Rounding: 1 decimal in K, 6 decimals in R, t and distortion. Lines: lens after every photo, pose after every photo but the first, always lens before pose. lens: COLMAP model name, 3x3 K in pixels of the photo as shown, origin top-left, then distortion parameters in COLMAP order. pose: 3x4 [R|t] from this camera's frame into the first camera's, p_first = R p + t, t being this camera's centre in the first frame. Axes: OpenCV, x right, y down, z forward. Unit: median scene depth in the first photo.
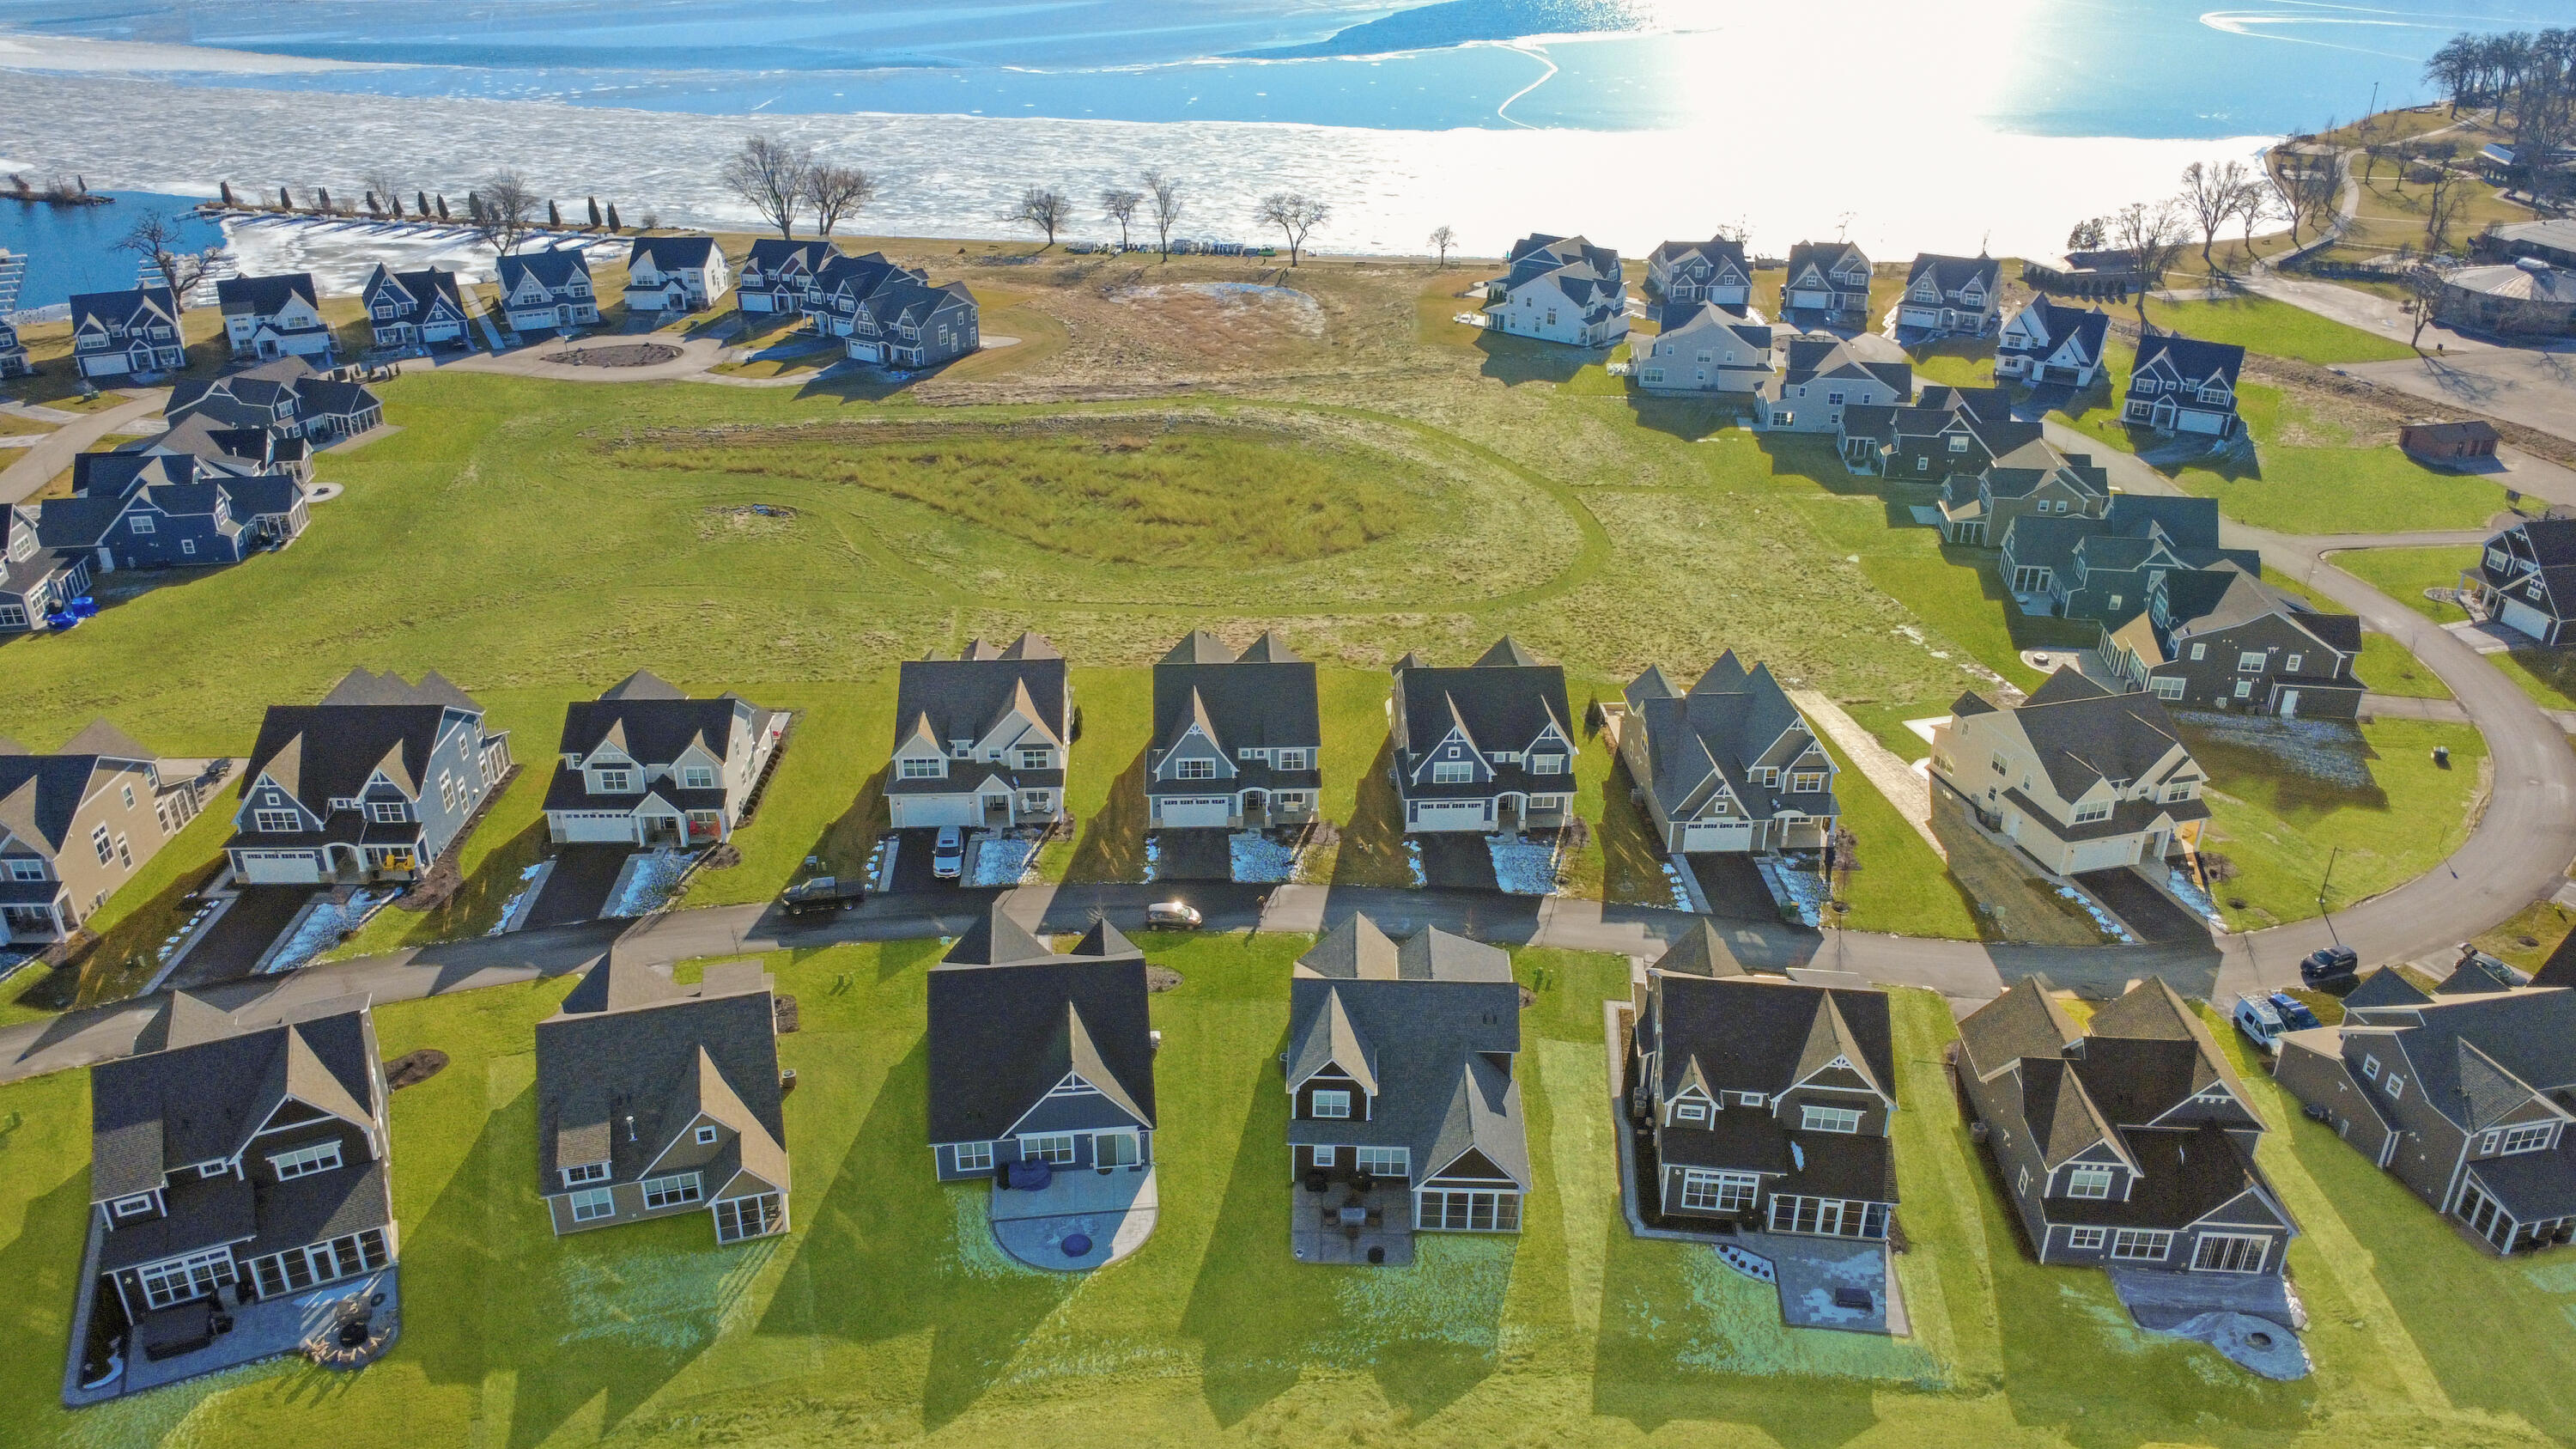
lens RADIAL K [[1870.7, 0, 1288.0], [0, 1870.7, 724.5], [0, 0, 1]] dist [-0.000198, 0.000492]
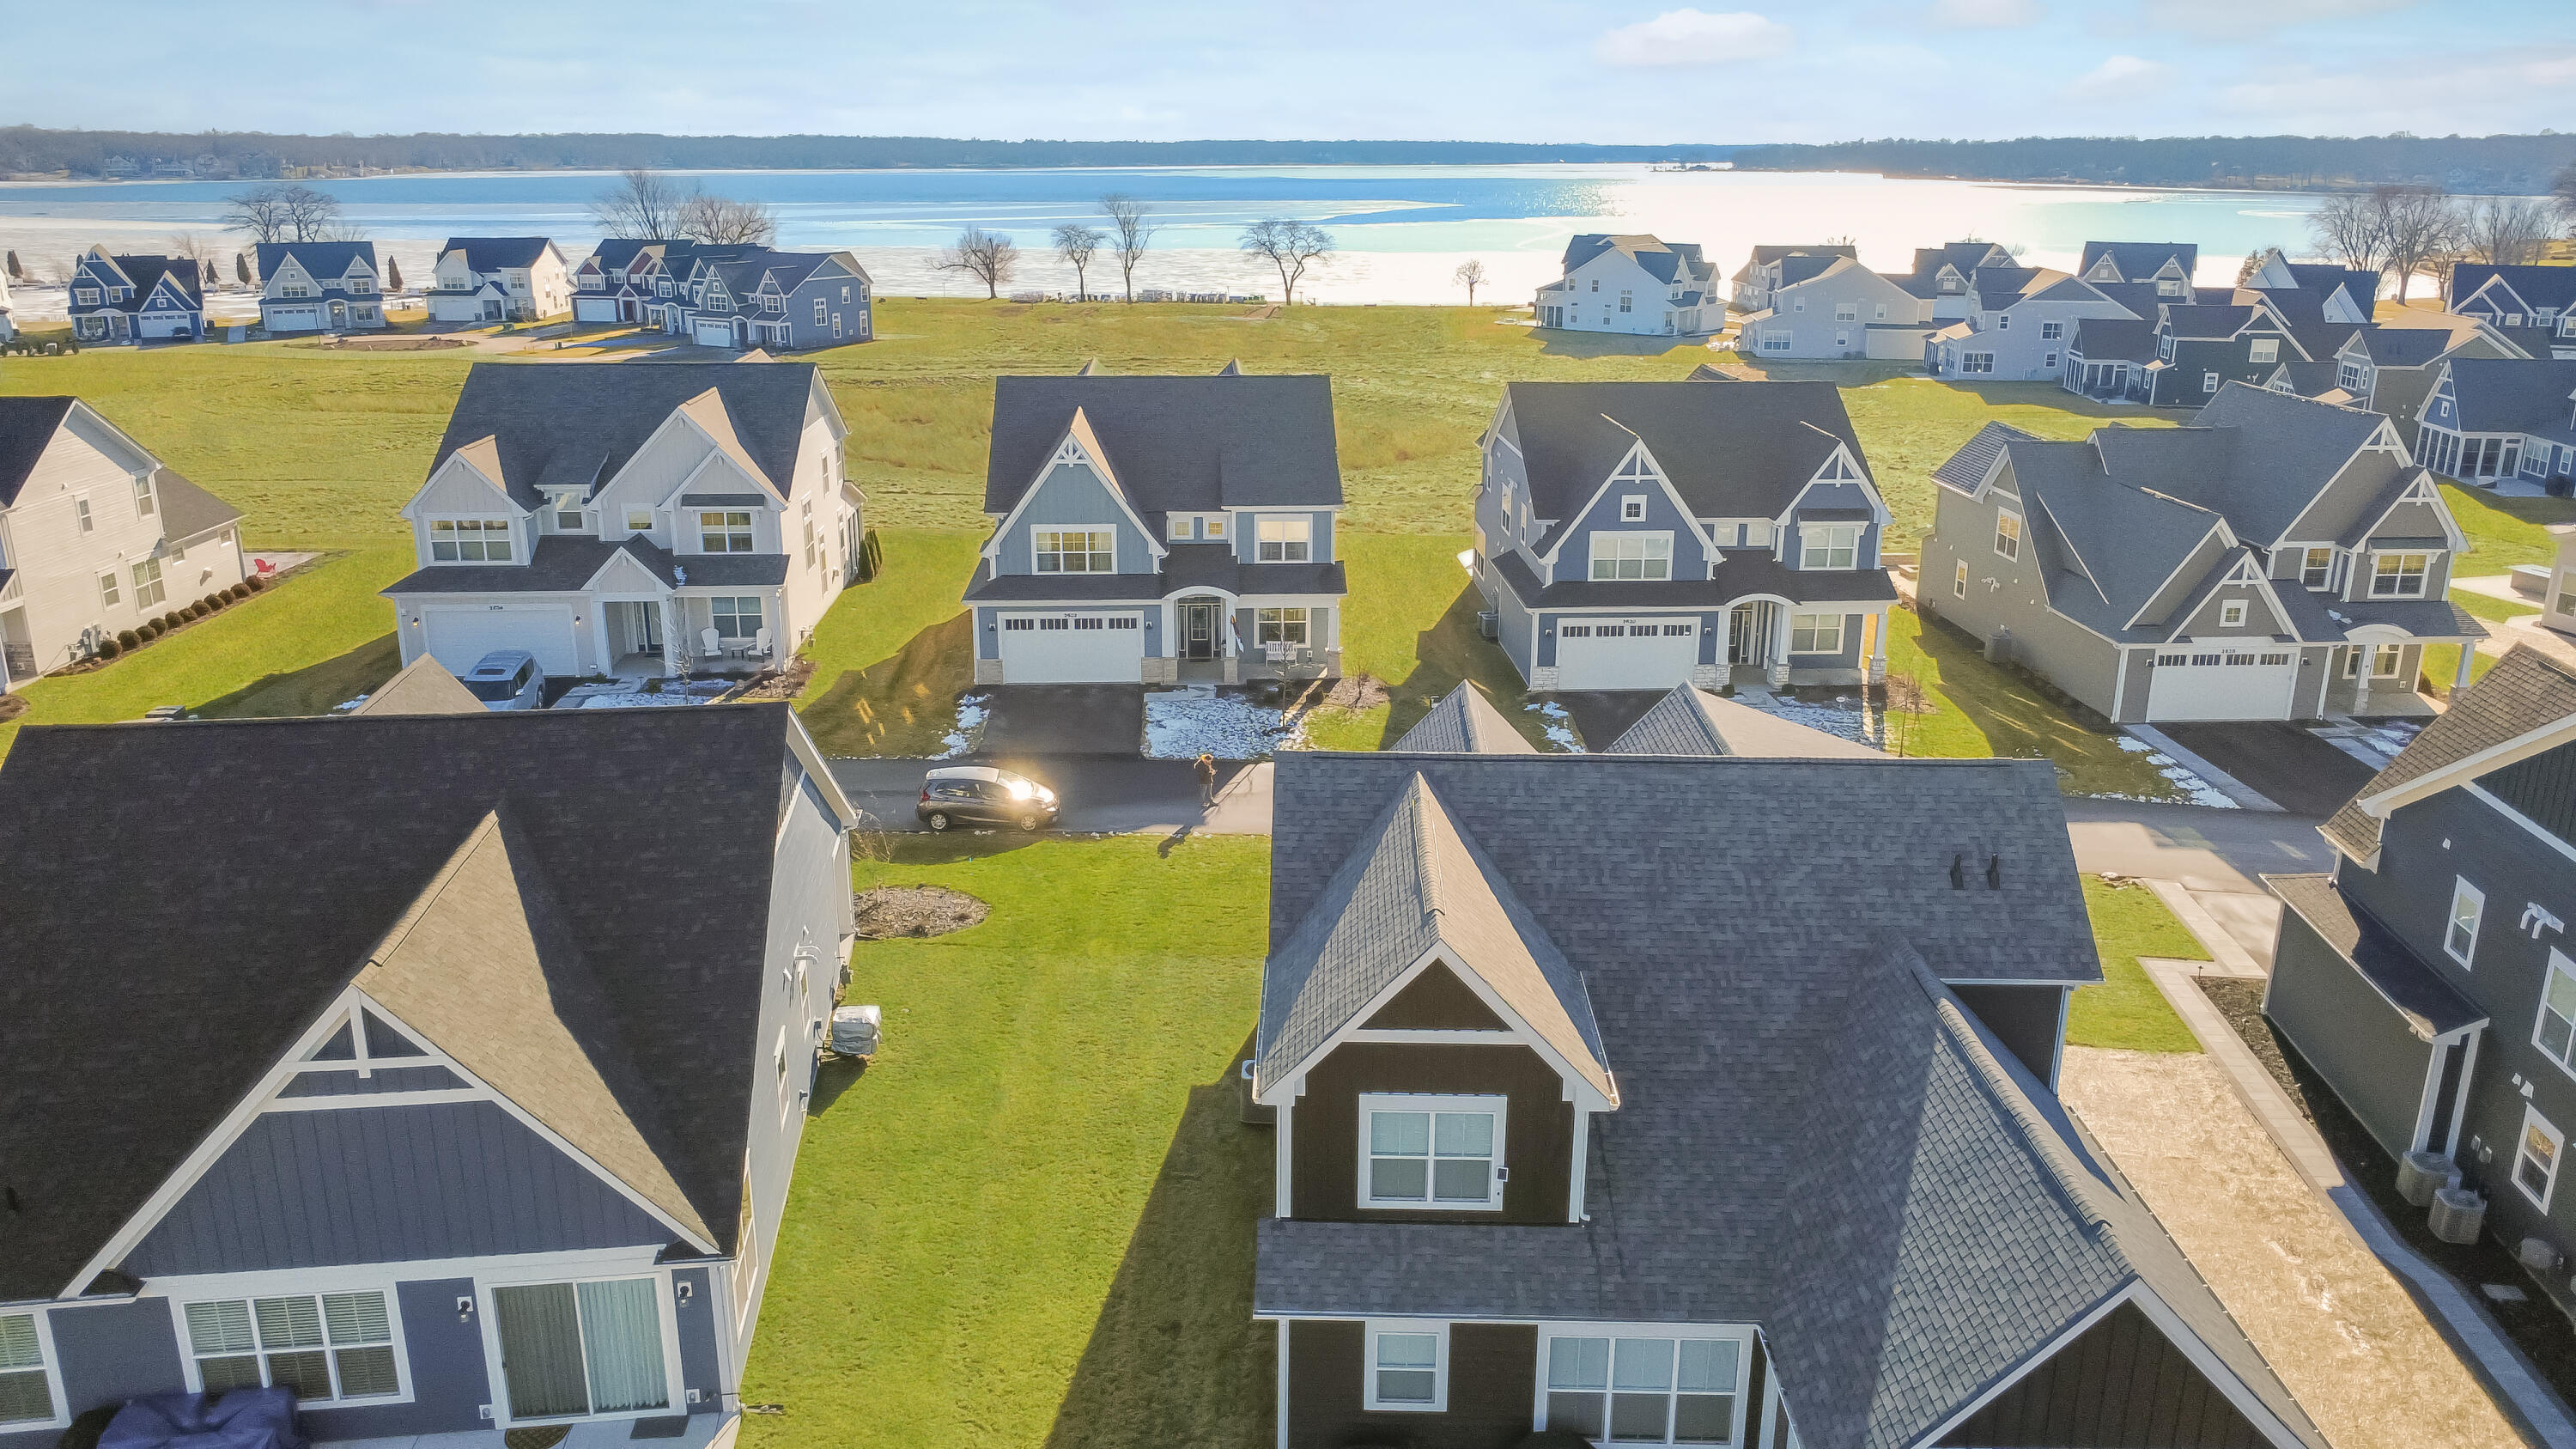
lens RADIAL K [[1870.7, 0, 1288.0], [0, 1870.7, 724.5], [0, 0, 1]] dist [-0.000198, 0.000492]
pose [[0.999989, -0.004460, 0.001483, 0.002933], [0.004634, 0.988312, -0.152374, 0.149244], [-0.000786, 0.152379, 0.988322, 0.601001]]
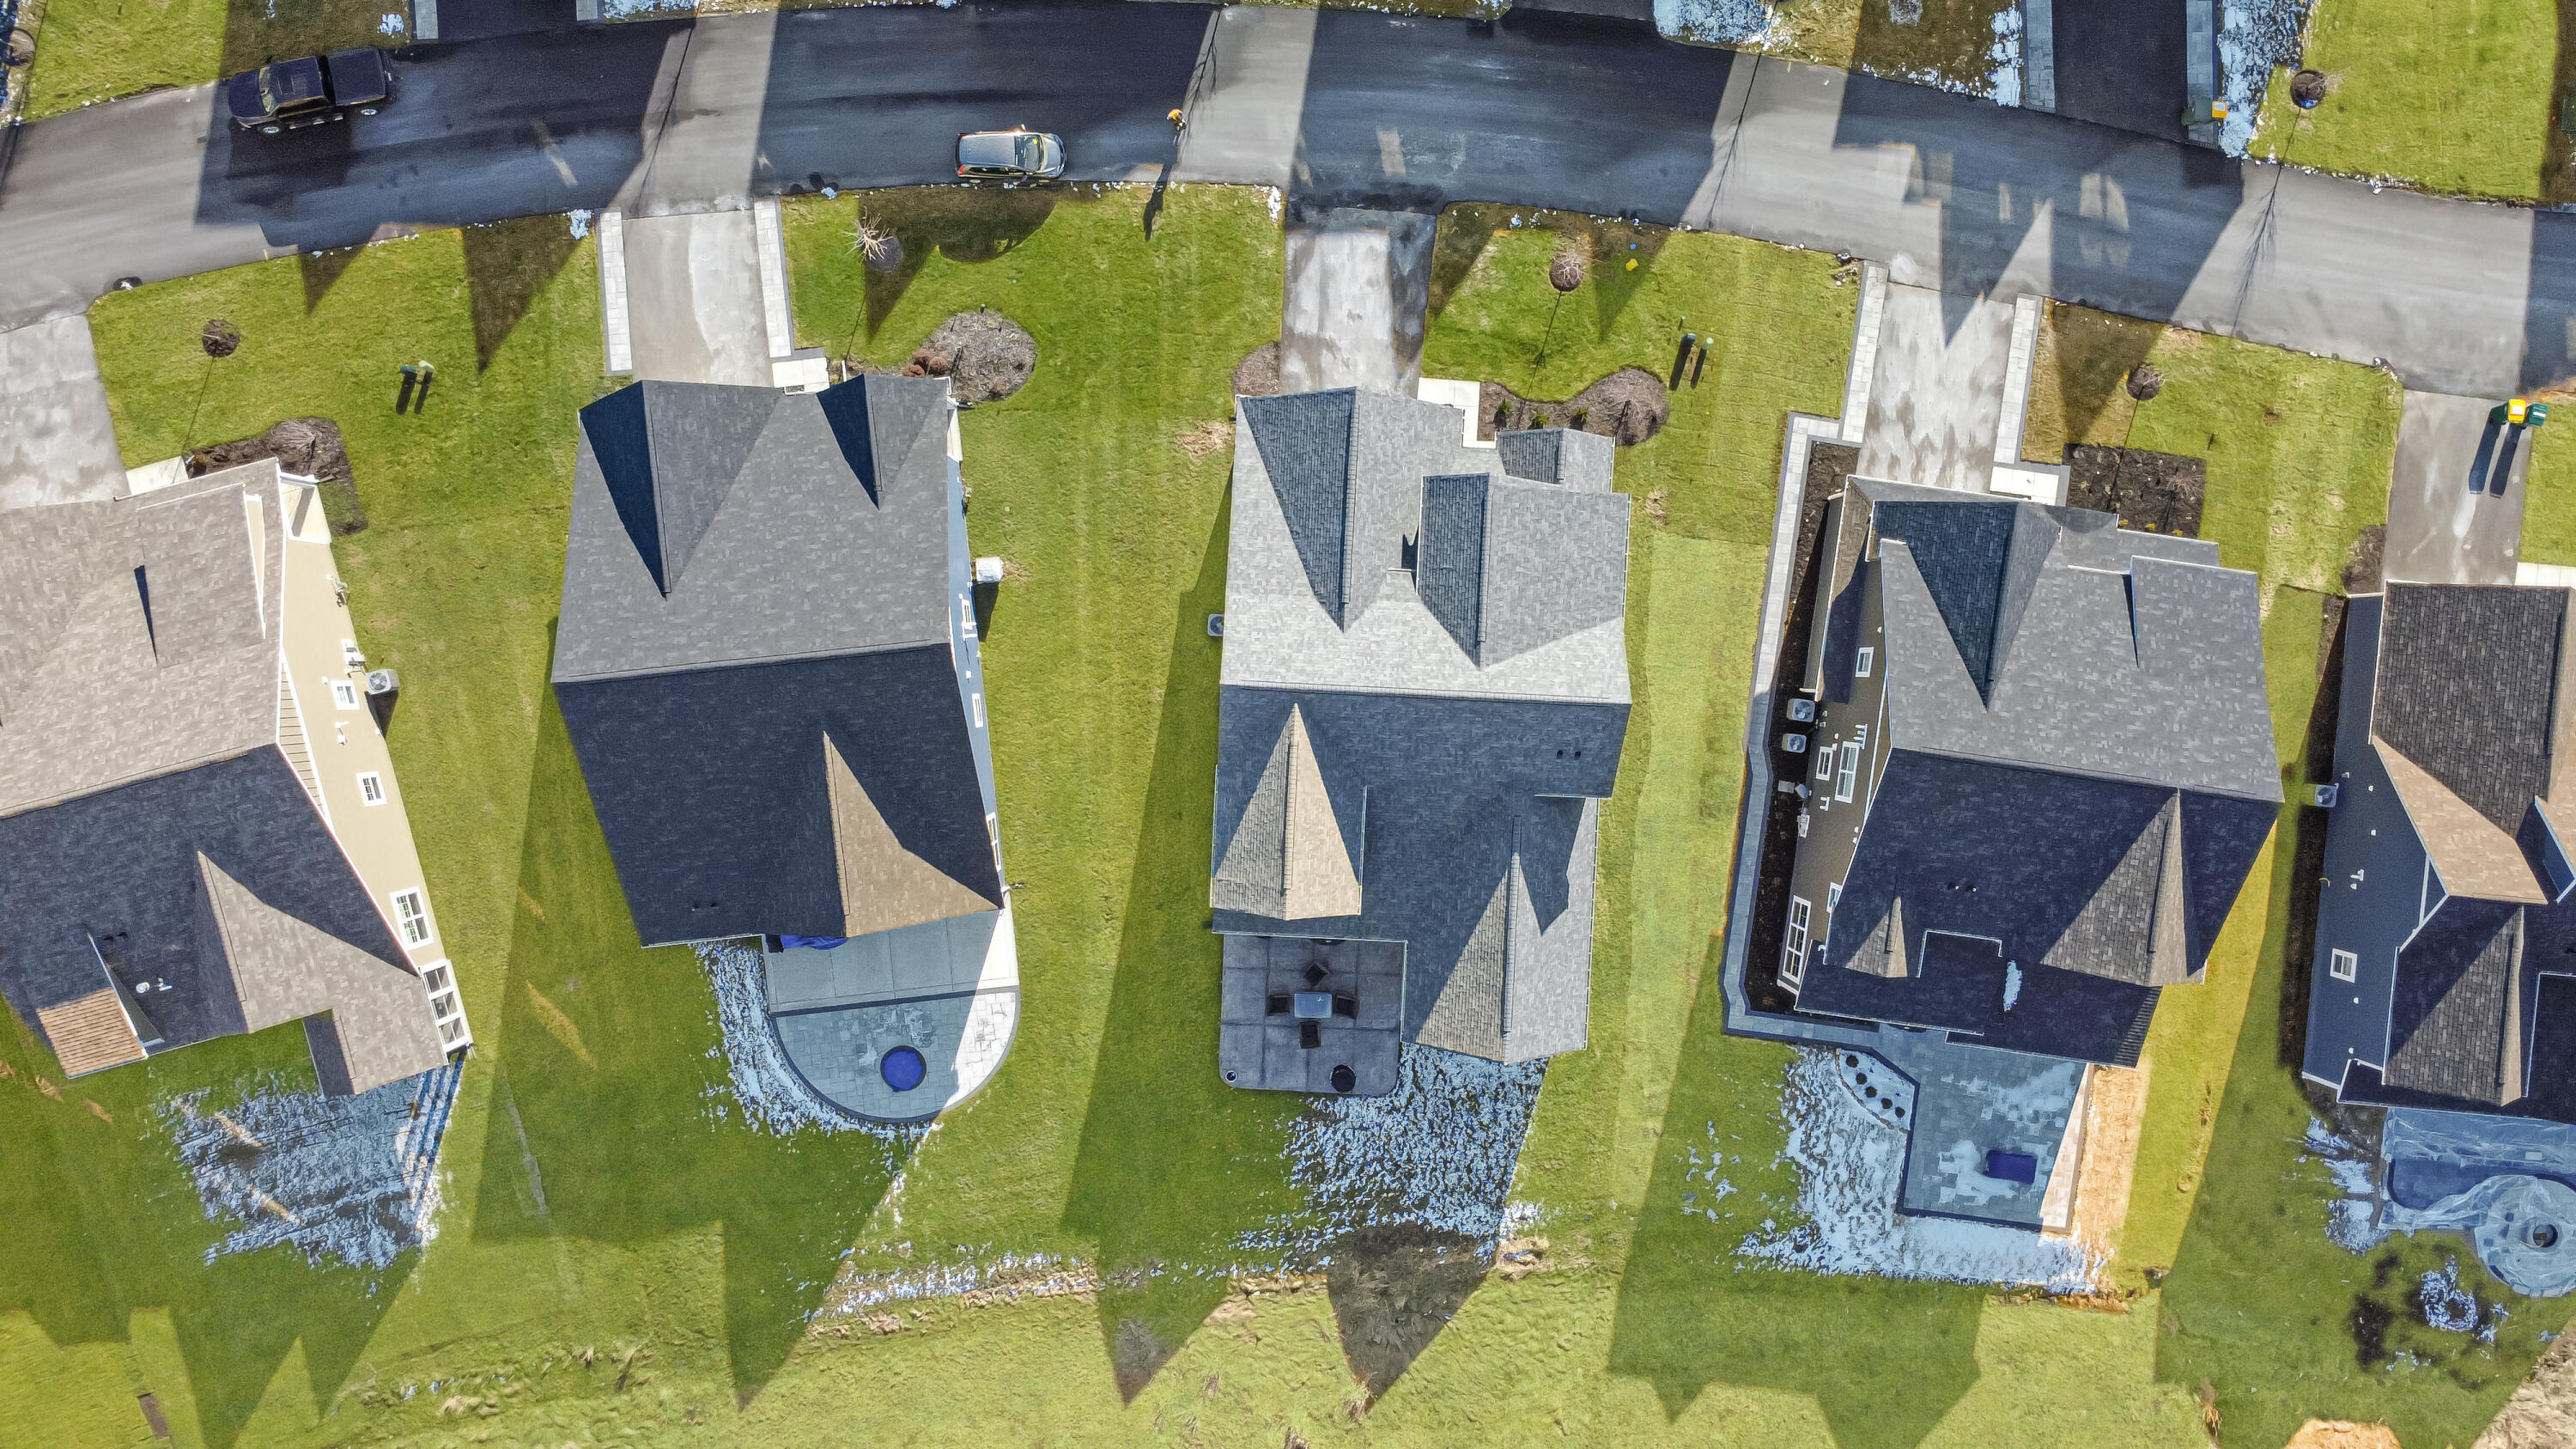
lens RADIAL K [[1870.7, 0, 1288.0], [0, 1870.7, 724.5], [0, 0, 1]] dist [-0.000198, 0.000492]
pose [[0.999782, 0.018932, 0.008797, 0.014346], [-0.015859, 0.414708, 0.909816, -0.305763], [0.013576, -0.909757, 0.414918, 0.646573]]
